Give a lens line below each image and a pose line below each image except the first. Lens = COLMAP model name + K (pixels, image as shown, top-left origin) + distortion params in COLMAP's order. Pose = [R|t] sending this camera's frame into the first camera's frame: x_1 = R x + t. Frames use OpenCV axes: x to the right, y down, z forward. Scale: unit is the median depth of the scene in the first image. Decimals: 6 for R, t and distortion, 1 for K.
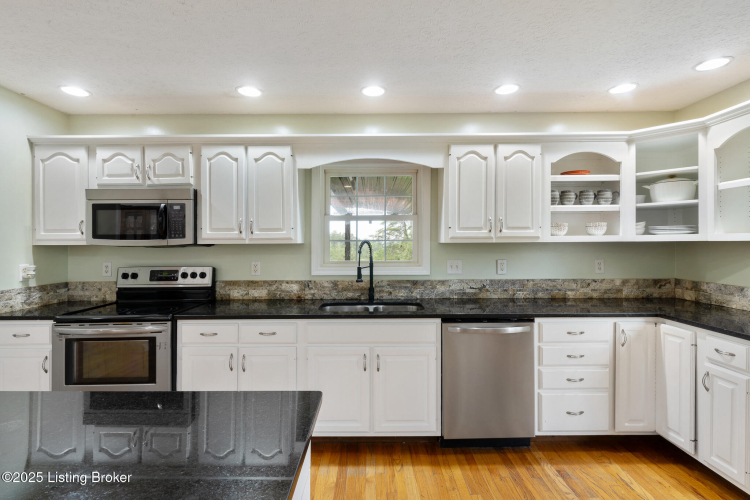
lens RADIAL K [[351.1, 0, 373.6], [0, 351.1, 244.2], [0, 0, 1]] dist [0.002510, -0.000193]
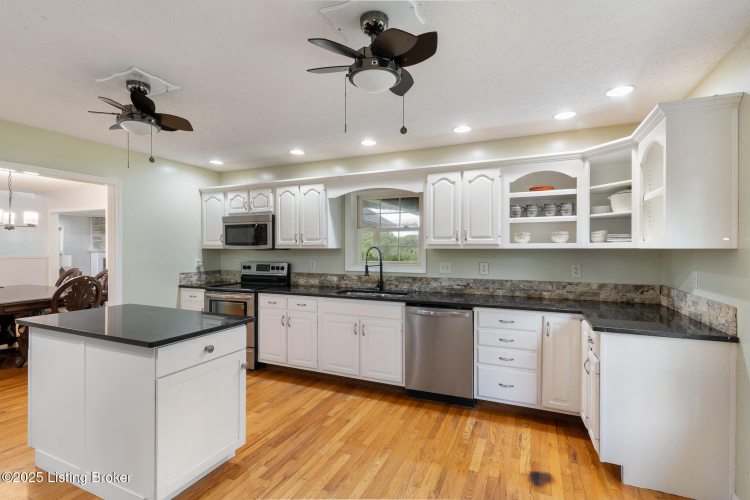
lens RADIAL K [[359.9, 0, 375.0], [0, 359.9, 250.0], [0, 0, 1]] dist [0.001278, 0.000102]
pose [[0.911400, 0.007705, -0.411450, 0.578031], [-0.002954, 0.999921, 0.012183, -0.014743], [0.411512, -0.009888, 0.911351, -0.304634]]
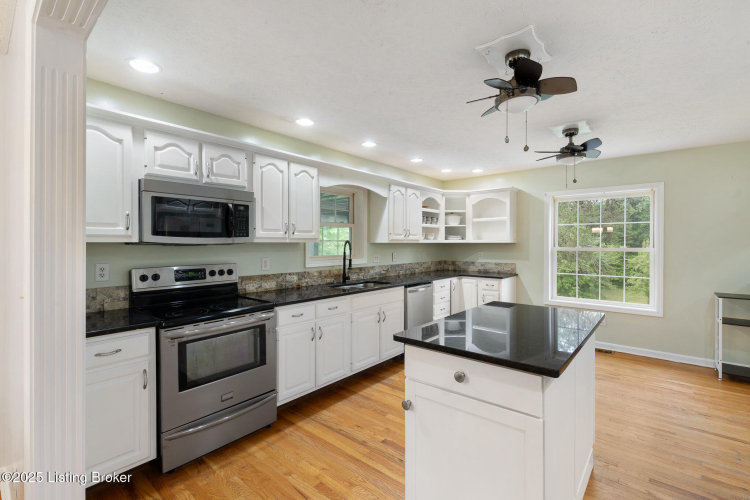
lens RADIAL K [[337.4, 0, 374.0], [0, 337.4, 243.6], [0, 0, 1]] dist [0.000908, -0.000435]
pose [[0.643741, 0.004604, 0.765230, -1.034421], [-0.003891, 0.999989, -0.002743, 0.004755], [-0.765234, -0.001211, 0.643751, 0.023629]]
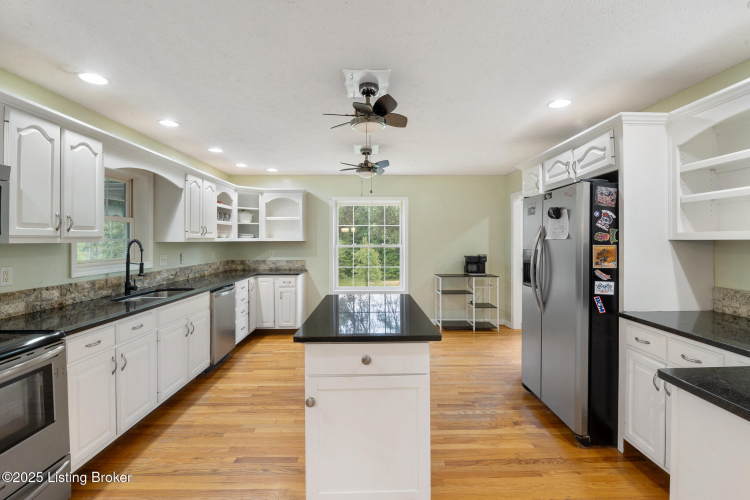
lens RADIAL K [[343.1, 0, 376.0], [0, 343.1, 240.1], [0, 0, 1]] dist [0.000720, -0.009887]
pose [[-0.022362, 0.005010, 0.999737, -1.165193], [0.001688, 0.999986, -0.004974, -0.003128], [-0.999749, 0.001576, -0.022370, 0.253005]]
